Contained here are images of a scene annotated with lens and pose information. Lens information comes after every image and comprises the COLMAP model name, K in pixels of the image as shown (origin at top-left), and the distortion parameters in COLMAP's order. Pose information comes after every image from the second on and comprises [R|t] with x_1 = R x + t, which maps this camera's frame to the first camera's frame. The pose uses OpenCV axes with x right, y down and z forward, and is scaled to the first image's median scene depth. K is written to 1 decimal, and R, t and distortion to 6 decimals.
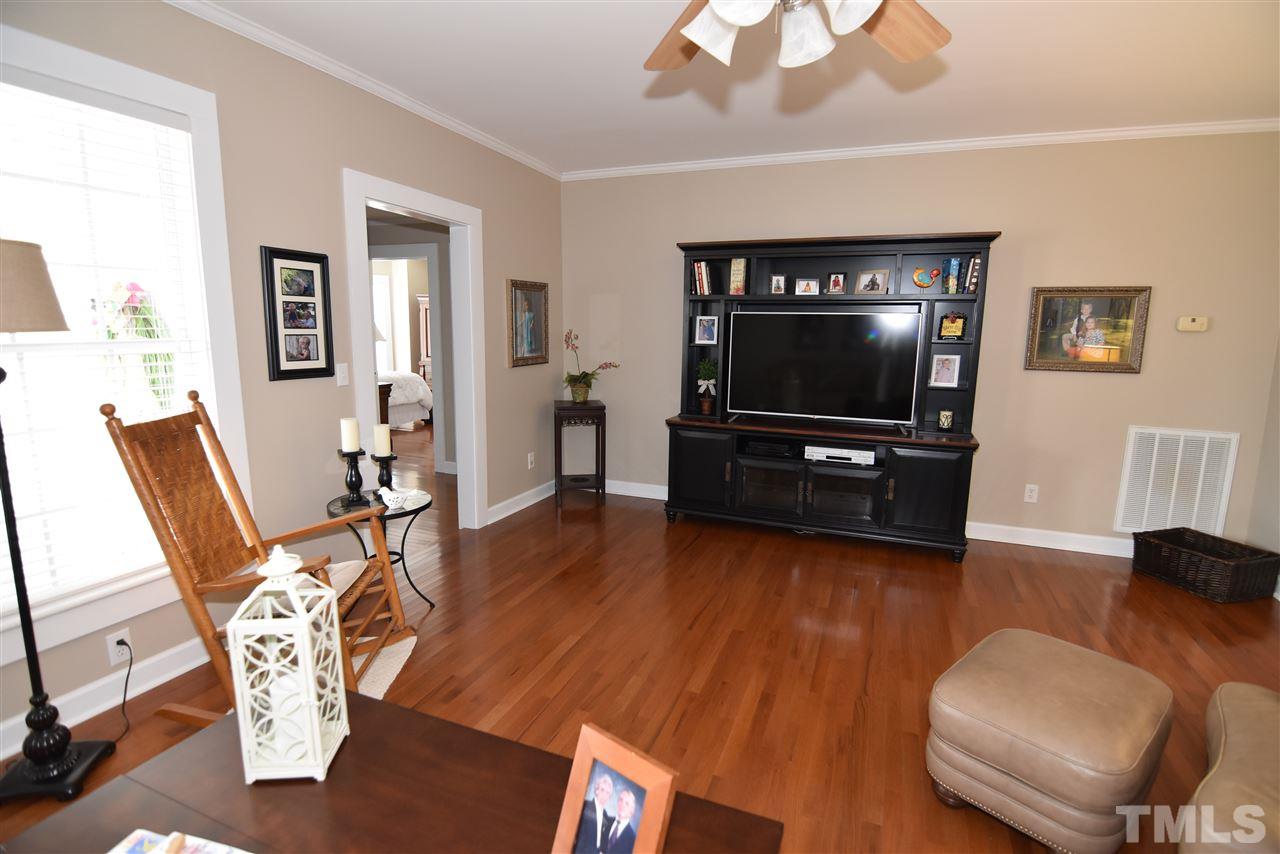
lens RADIAL K [[614.4, 0, 638.2], [0, 614.4, 426.0], [0, 0, 1]] dist [-0.010205, -0.000690]
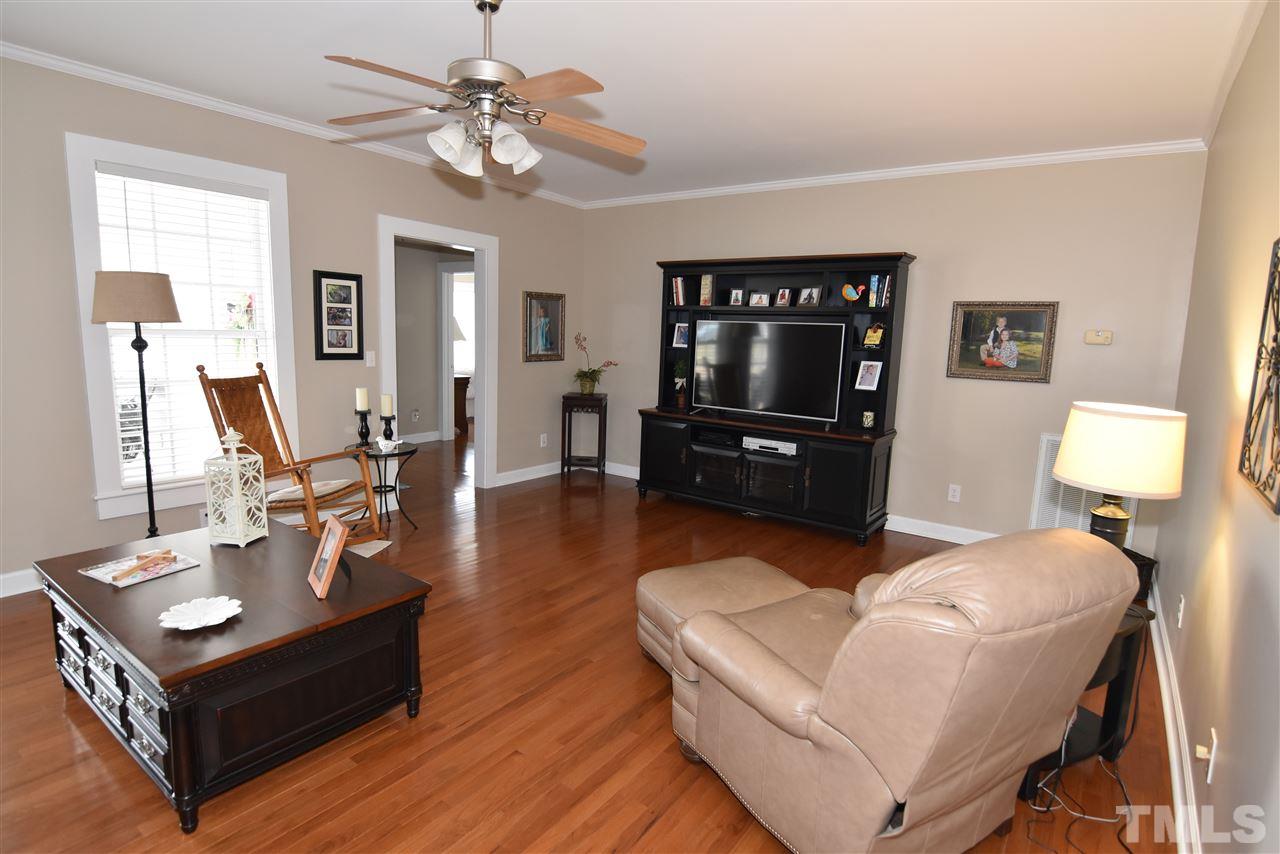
lens RADIAL K [[650.3, 0, 640.5], [0, 650.3, 422.5], [0, 0, 1]] dist [0.003378, 0.000934]
pose [[0.970448, 0.053645, -0.235273, 0.385343], [-0.059872, 0.998018, -0.019400, 0.043219], [0.233766, 0.032913, 0.971736, -0.245339]]
